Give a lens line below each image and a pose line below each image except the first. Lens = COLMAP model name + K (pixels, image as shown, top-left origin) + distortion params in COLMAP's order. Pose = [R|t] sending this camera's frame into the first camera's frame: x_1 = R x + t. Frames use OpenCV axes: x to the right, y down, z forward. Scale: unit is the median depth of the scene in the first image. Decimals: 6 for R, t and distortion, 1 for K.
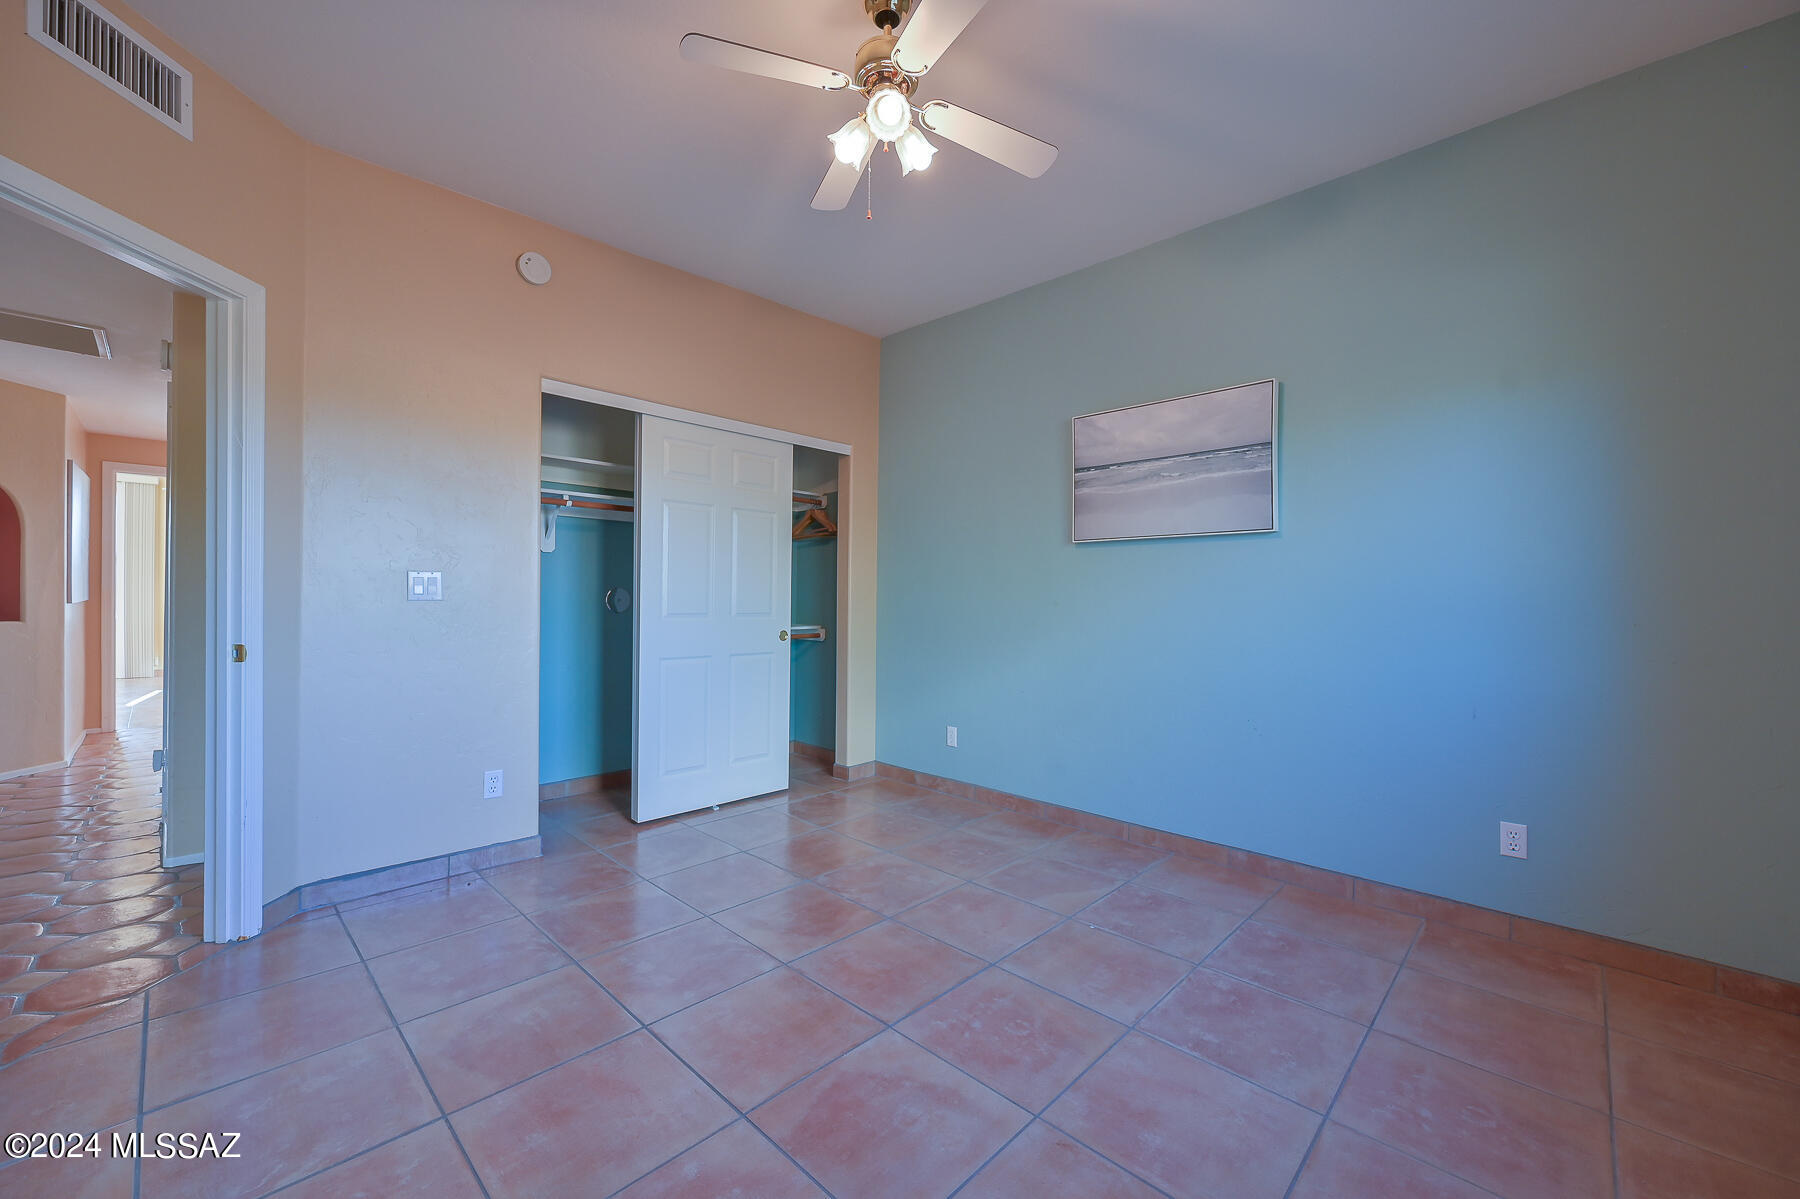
lens RADIAL K [[710.2, 0, 901.1], [0, 710.2, 598.2], [0, 0, 1]] dist [0.000337, 0.000086]
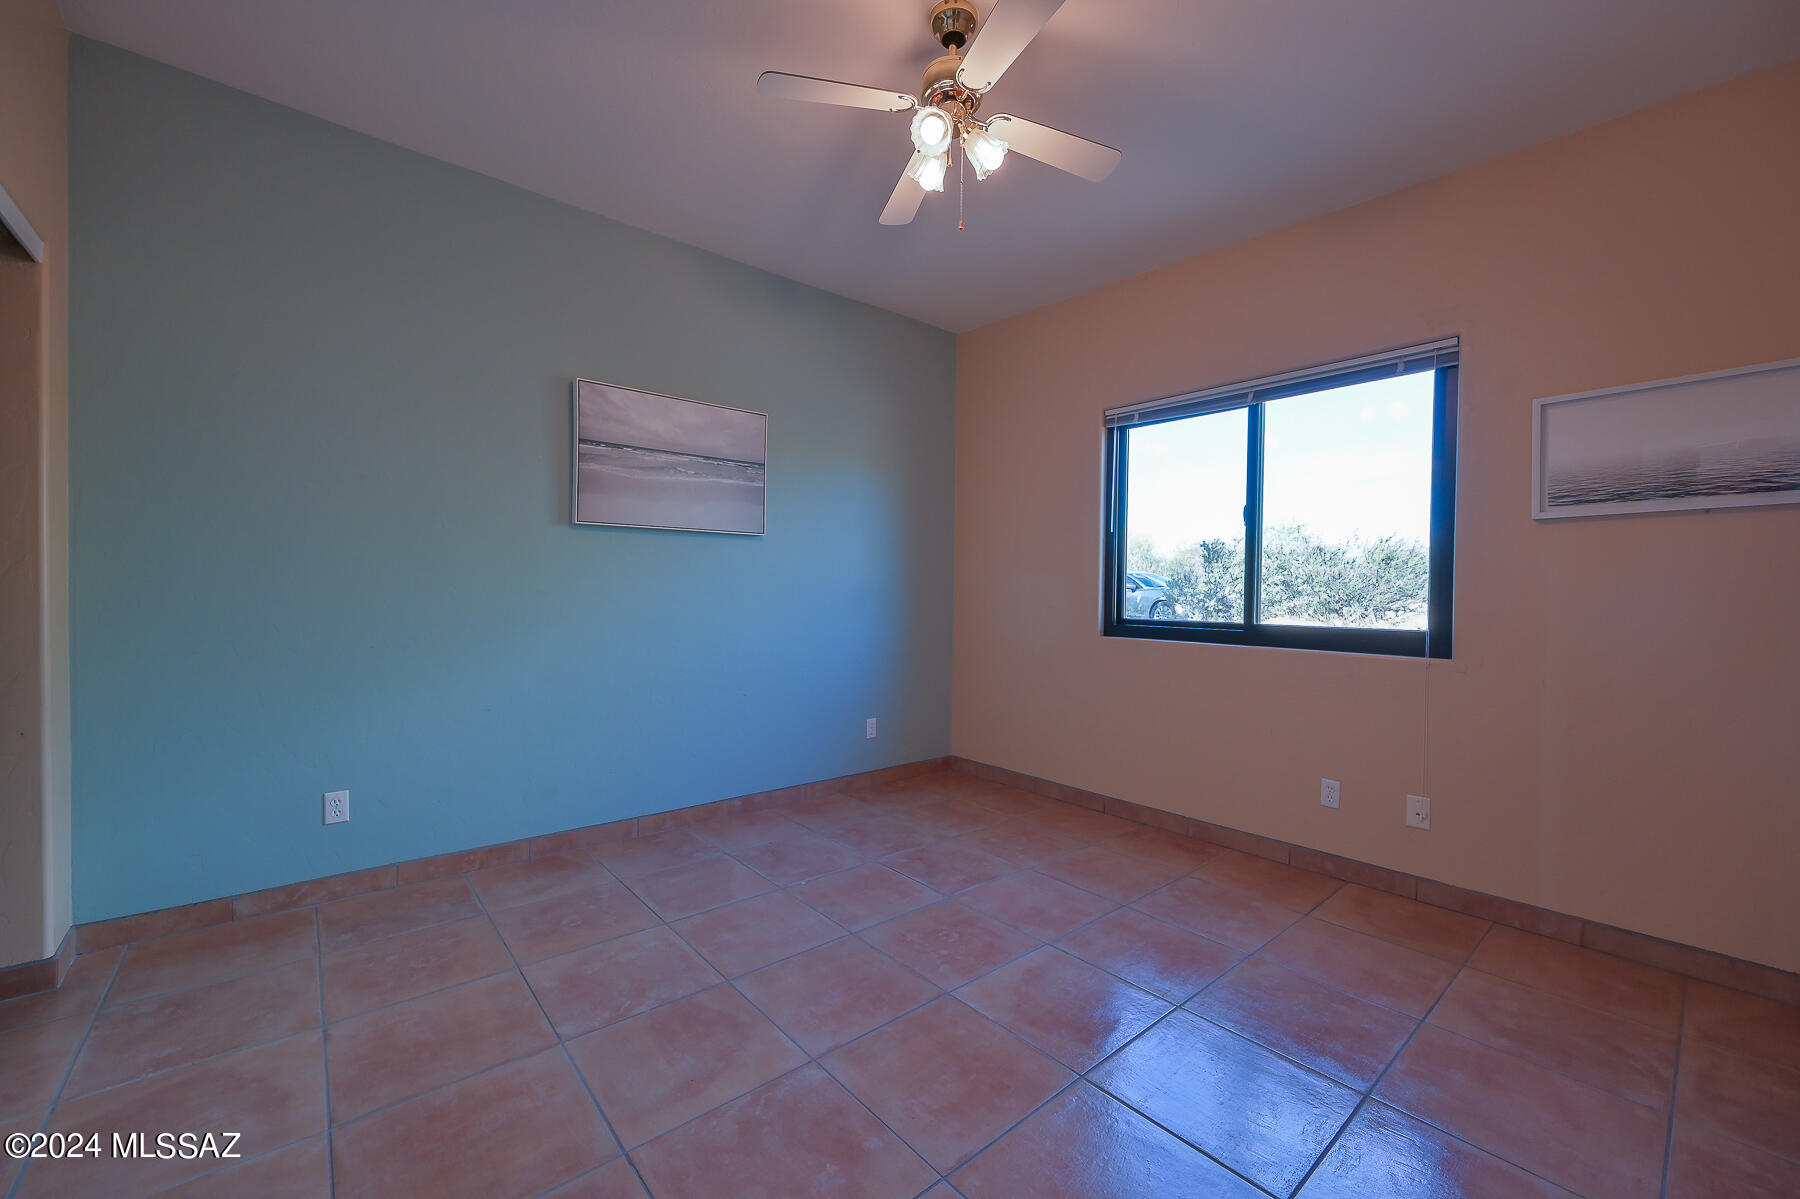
lens RADIAL K [[710.2, 0, 900.4], [0, 710.2, 601.2], [0, 0, 1]] dist [0.000337, 0.000086]
pose [[0.095162, -0.024596, 0.995158, -0.670760], [-0.013036, 0.999578, 0.025952, -0.012958], [-0.995376, -0.015442, 0.094801, 0.603249]]
